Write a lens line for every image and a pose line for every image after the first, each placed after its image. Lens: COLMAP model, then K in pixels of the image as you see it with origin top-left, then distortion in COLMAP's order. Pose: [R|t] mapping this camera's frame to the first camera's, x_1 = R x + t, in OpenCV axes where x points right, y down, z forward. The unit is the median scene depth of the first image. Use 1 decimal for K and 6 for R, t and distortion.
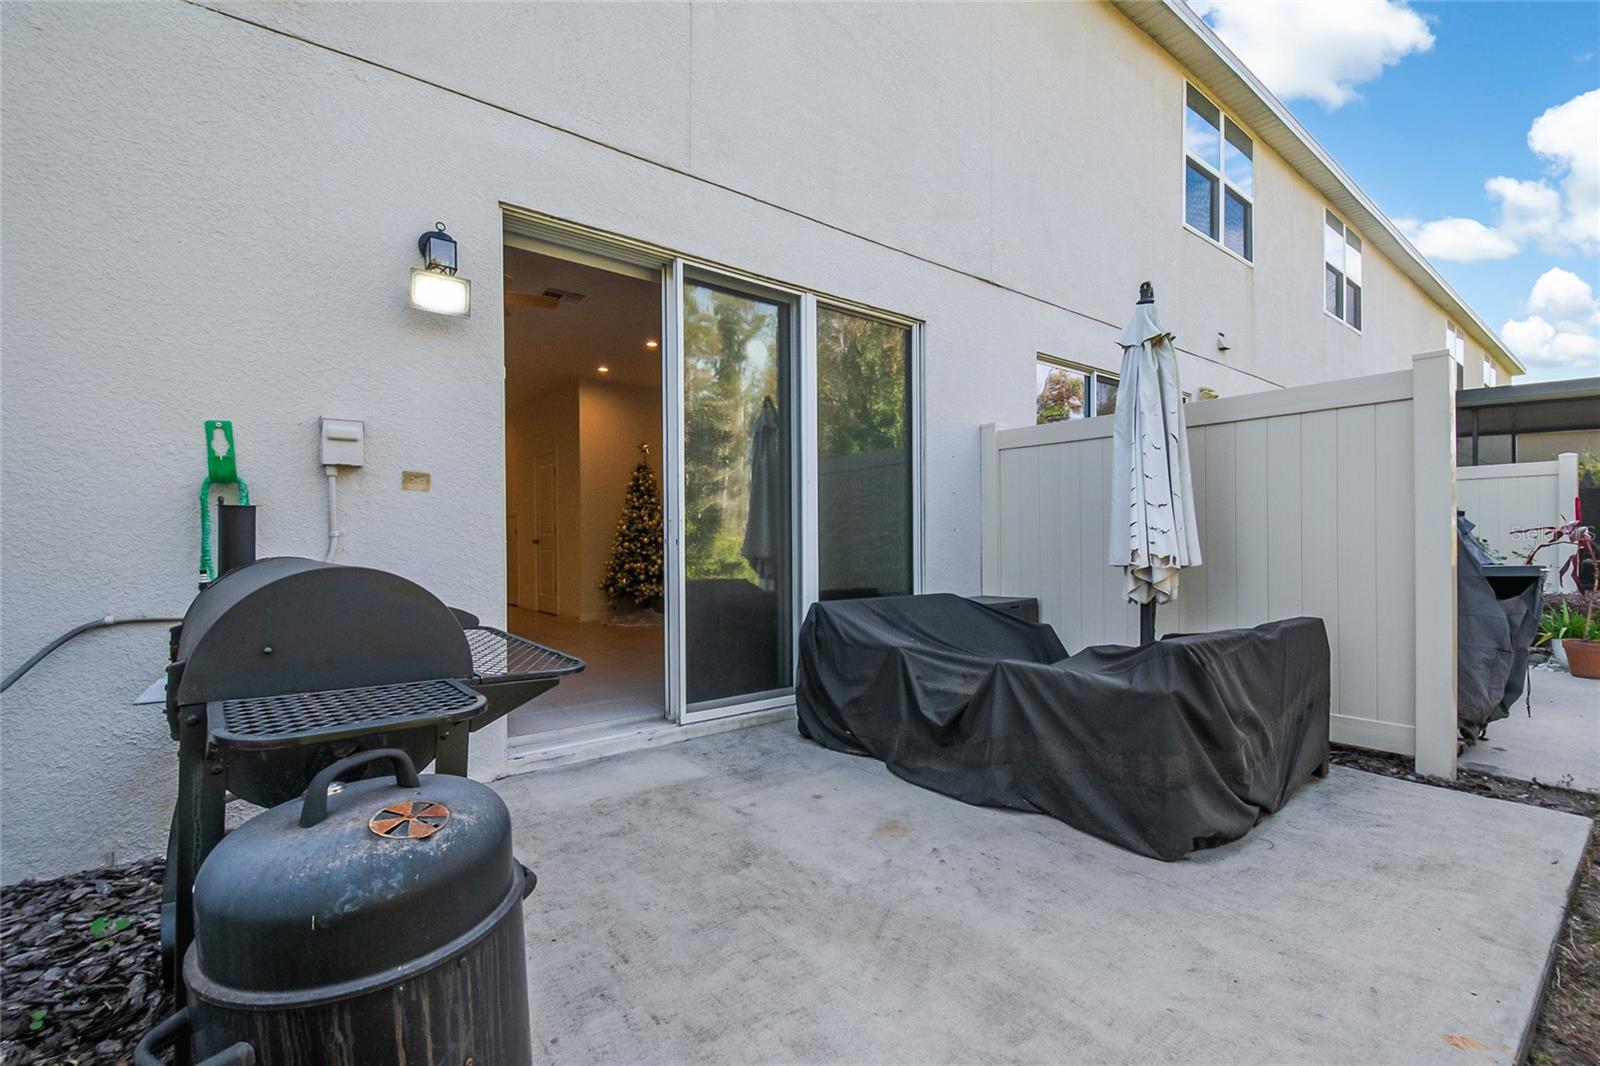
lens RADIAL K [[700.8, 0, 811.0], [0, 700.8, 541.9], [0, 0, 1]] dist [-0.000089, -0.000358]
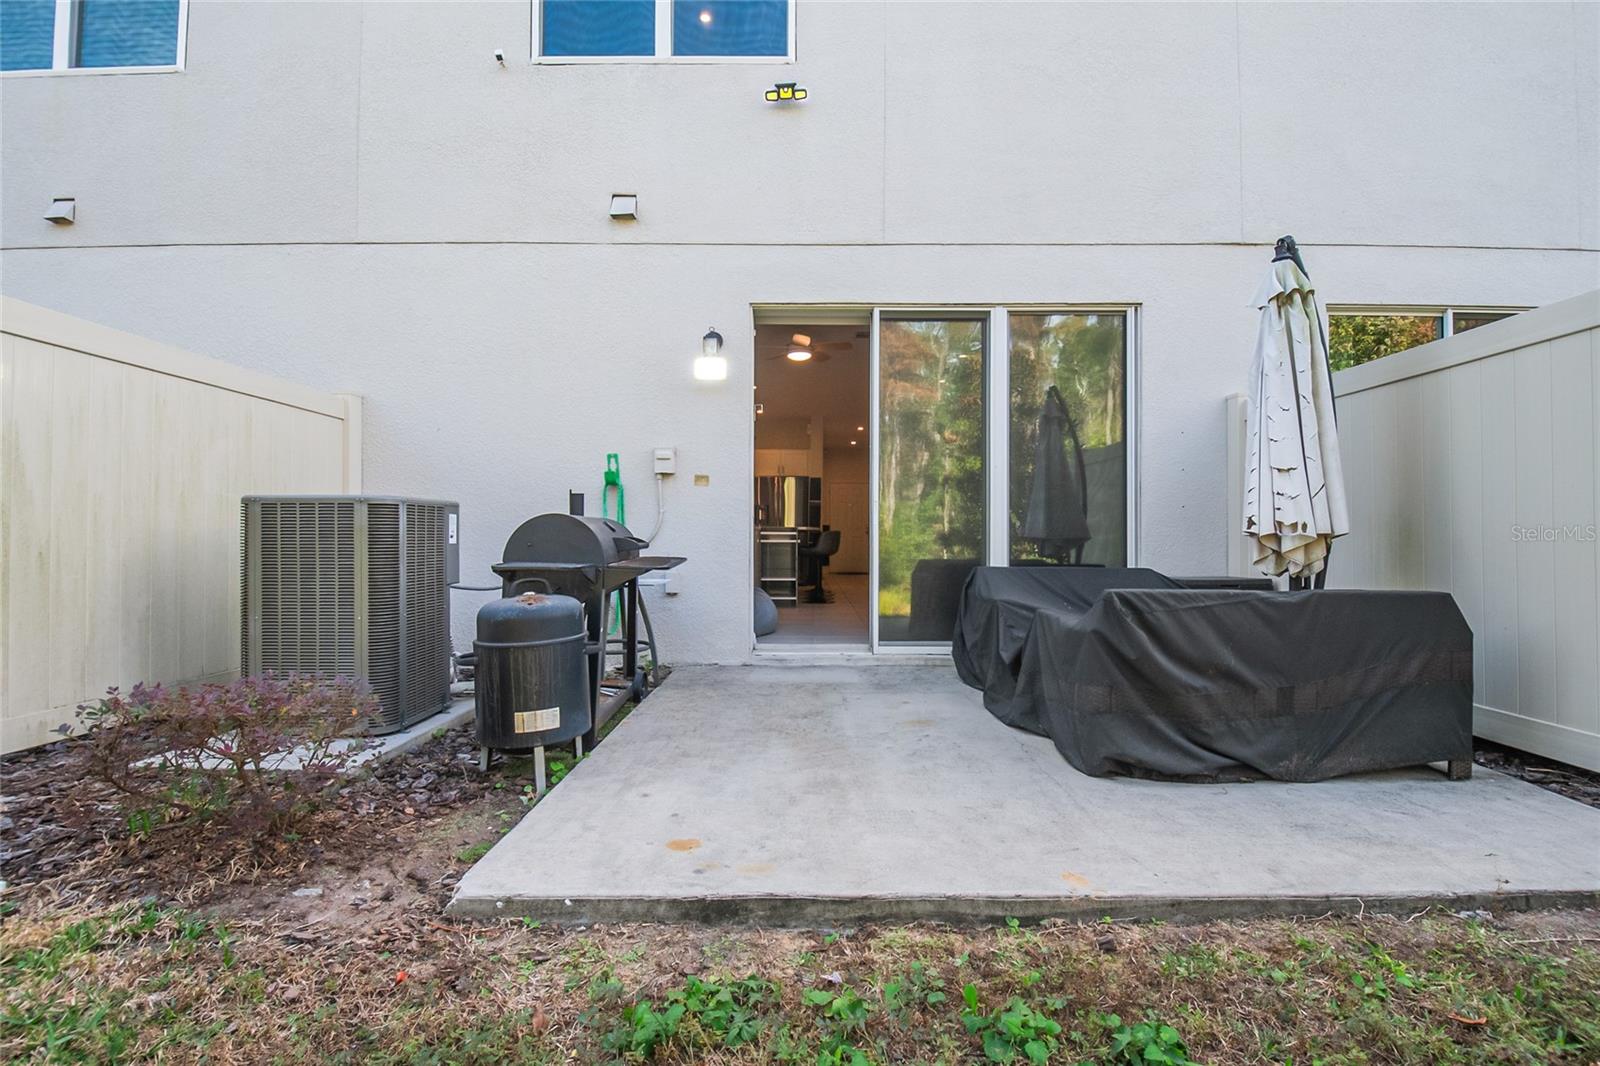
lens RADIAL K [[700.8, 0, 811.0], [0, 700.8, 541.9], [0, 0, 1]] dist [-0.000089, -0.000358]
pose [[0.774967, 0.006214, -0.631971, 0.598624], [-0.009307, 0.999955, -0.001581, 0.052666], [0.631933, 0.007106, 0.774990, -0.125515]]
